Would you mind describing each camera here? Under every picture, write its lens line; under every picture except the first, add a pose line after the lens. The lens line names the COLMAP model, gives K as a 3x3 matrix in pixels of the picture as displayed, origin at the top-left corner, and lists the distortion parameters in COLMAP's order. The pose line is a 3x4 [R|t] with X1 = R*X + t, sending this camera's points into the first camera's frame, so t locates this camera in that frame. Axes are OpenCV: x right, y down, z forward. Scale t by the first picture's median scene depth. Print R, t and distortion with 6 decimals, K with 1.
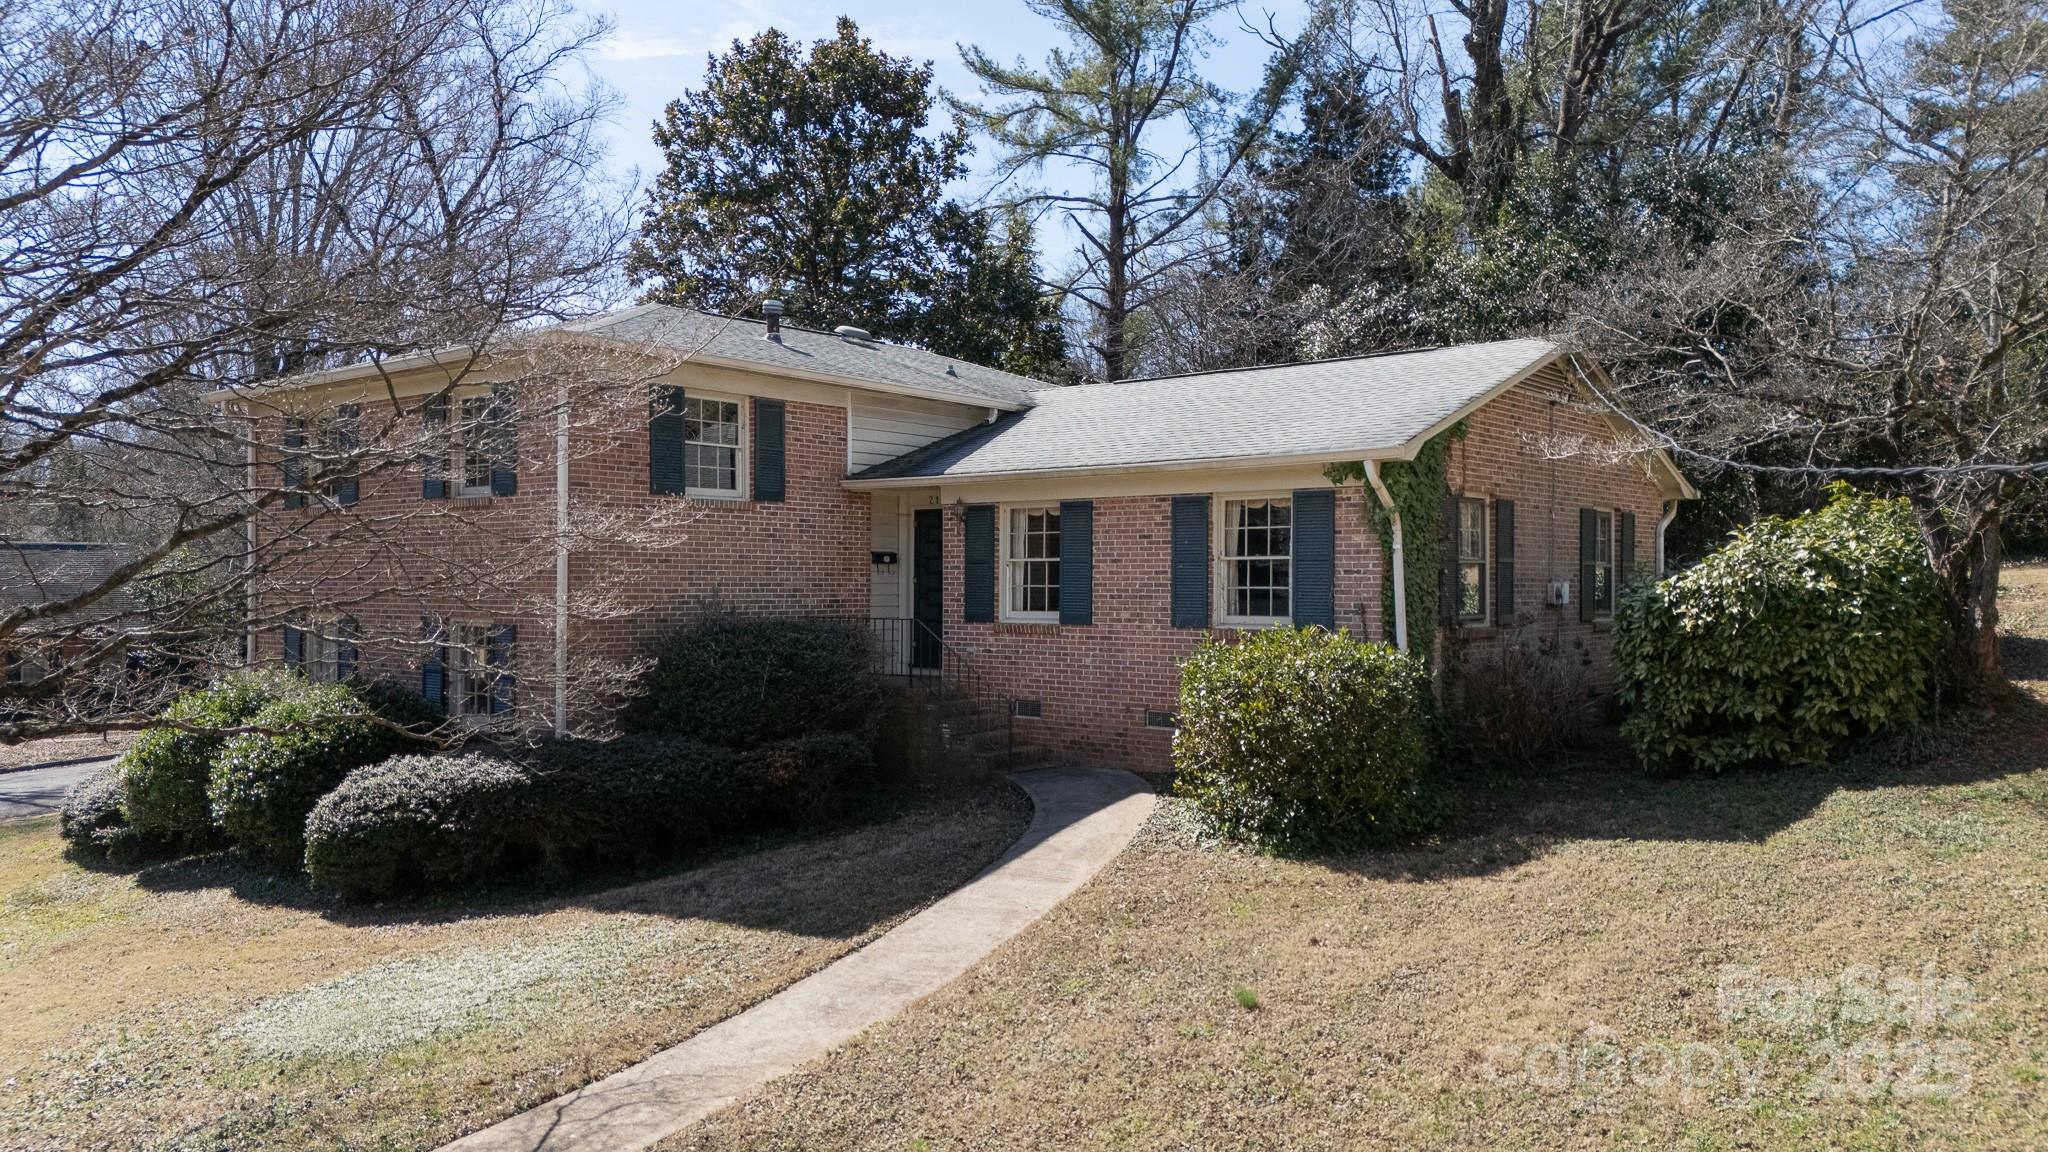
lens RADIAL K [[1435.2, 0, 1024.0], [0, 1435.2, 576.0], [0, 0, 1]] dist [0.003415, 0.000574]
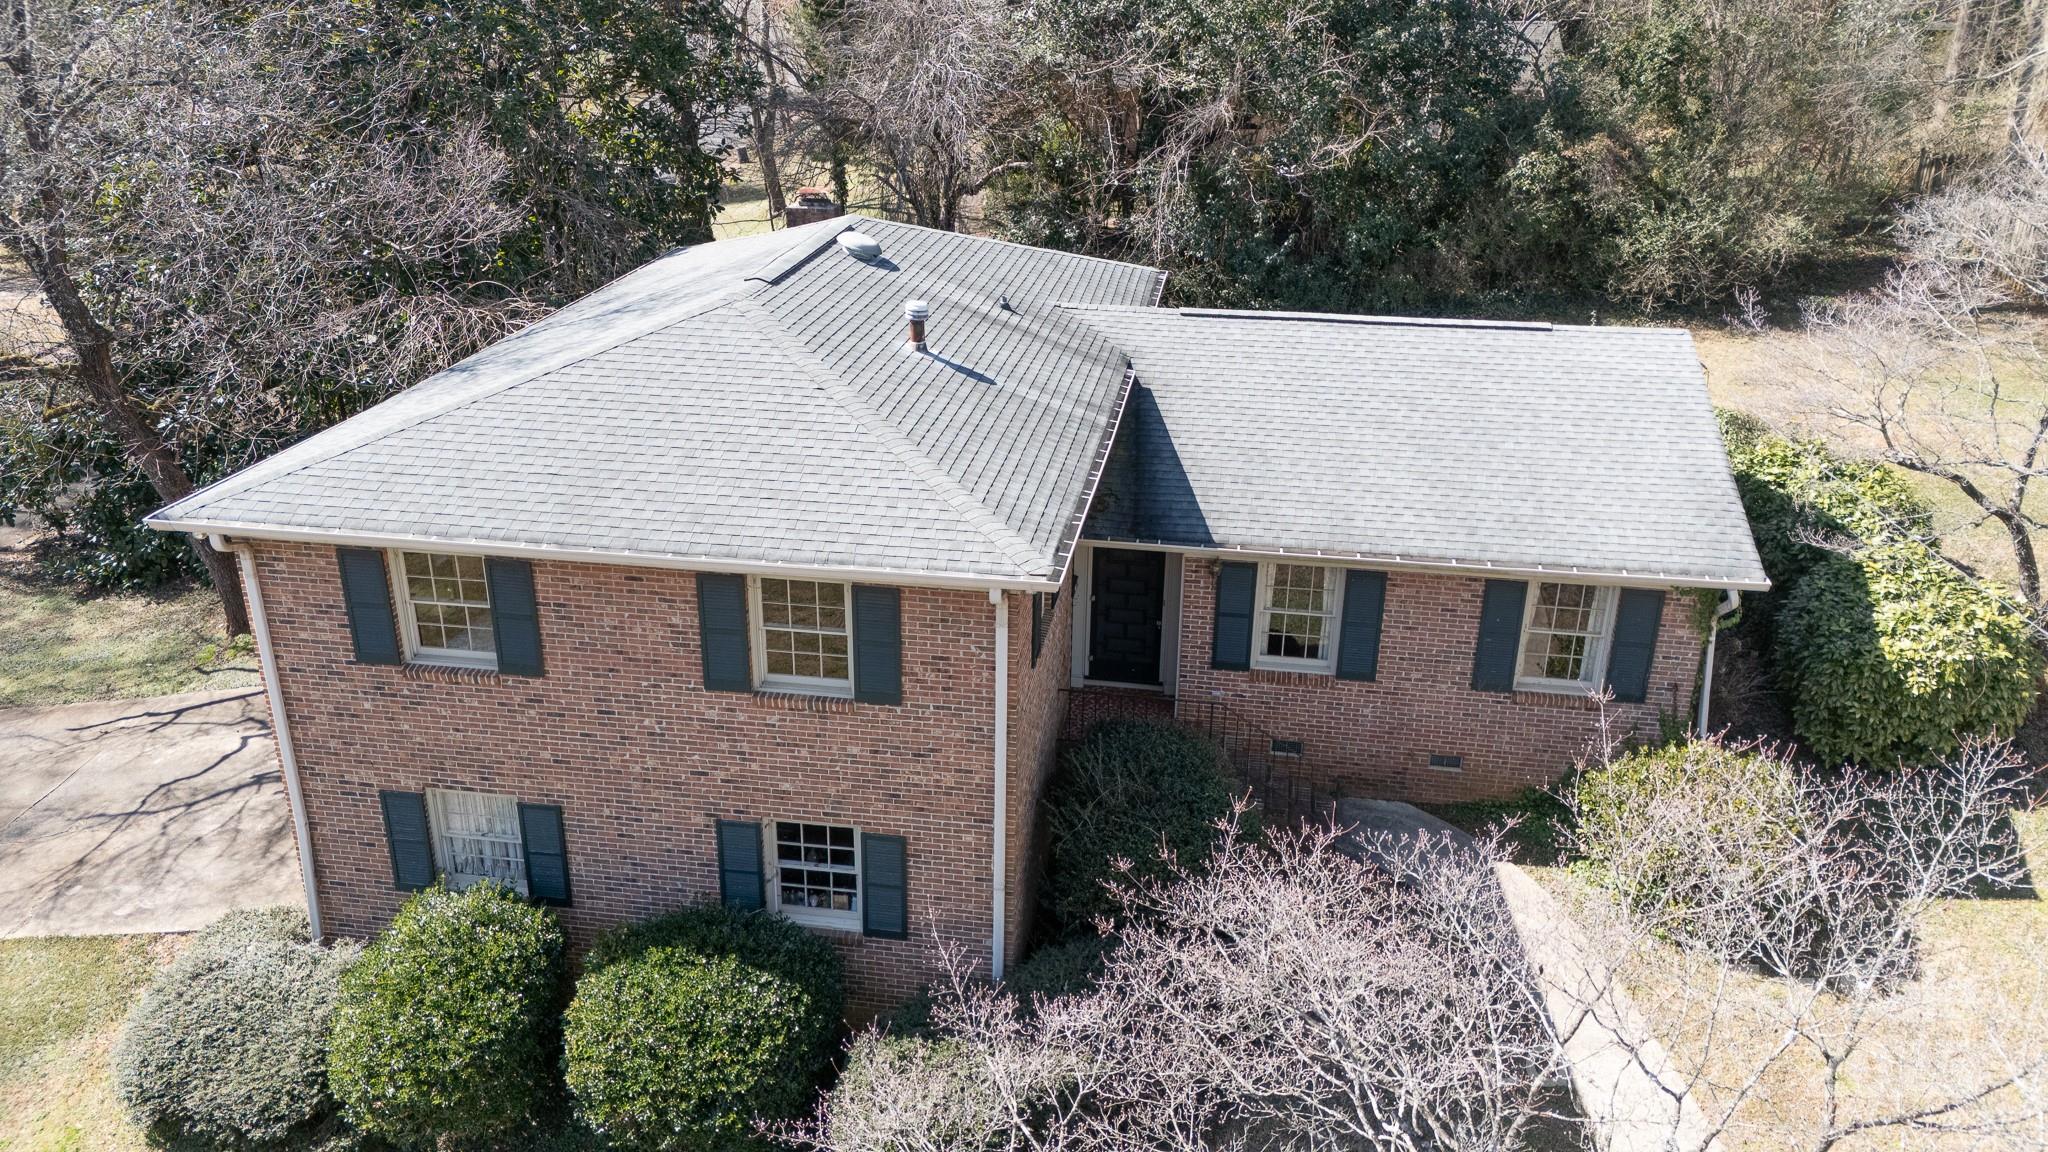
lens RADIAL K [[1501.2, 0, 1024.0], [0, 1501.2, 576.0], [0, 0, 1]] dist [0.002530, -0.001725]
pose [[0.851662, -0.207391, 0.481312, -0.702477], [-0.008074, 0.913072, 0.407718, -0.494897], [-0.524030, -0.351124, 0.775954, 0.320195]]
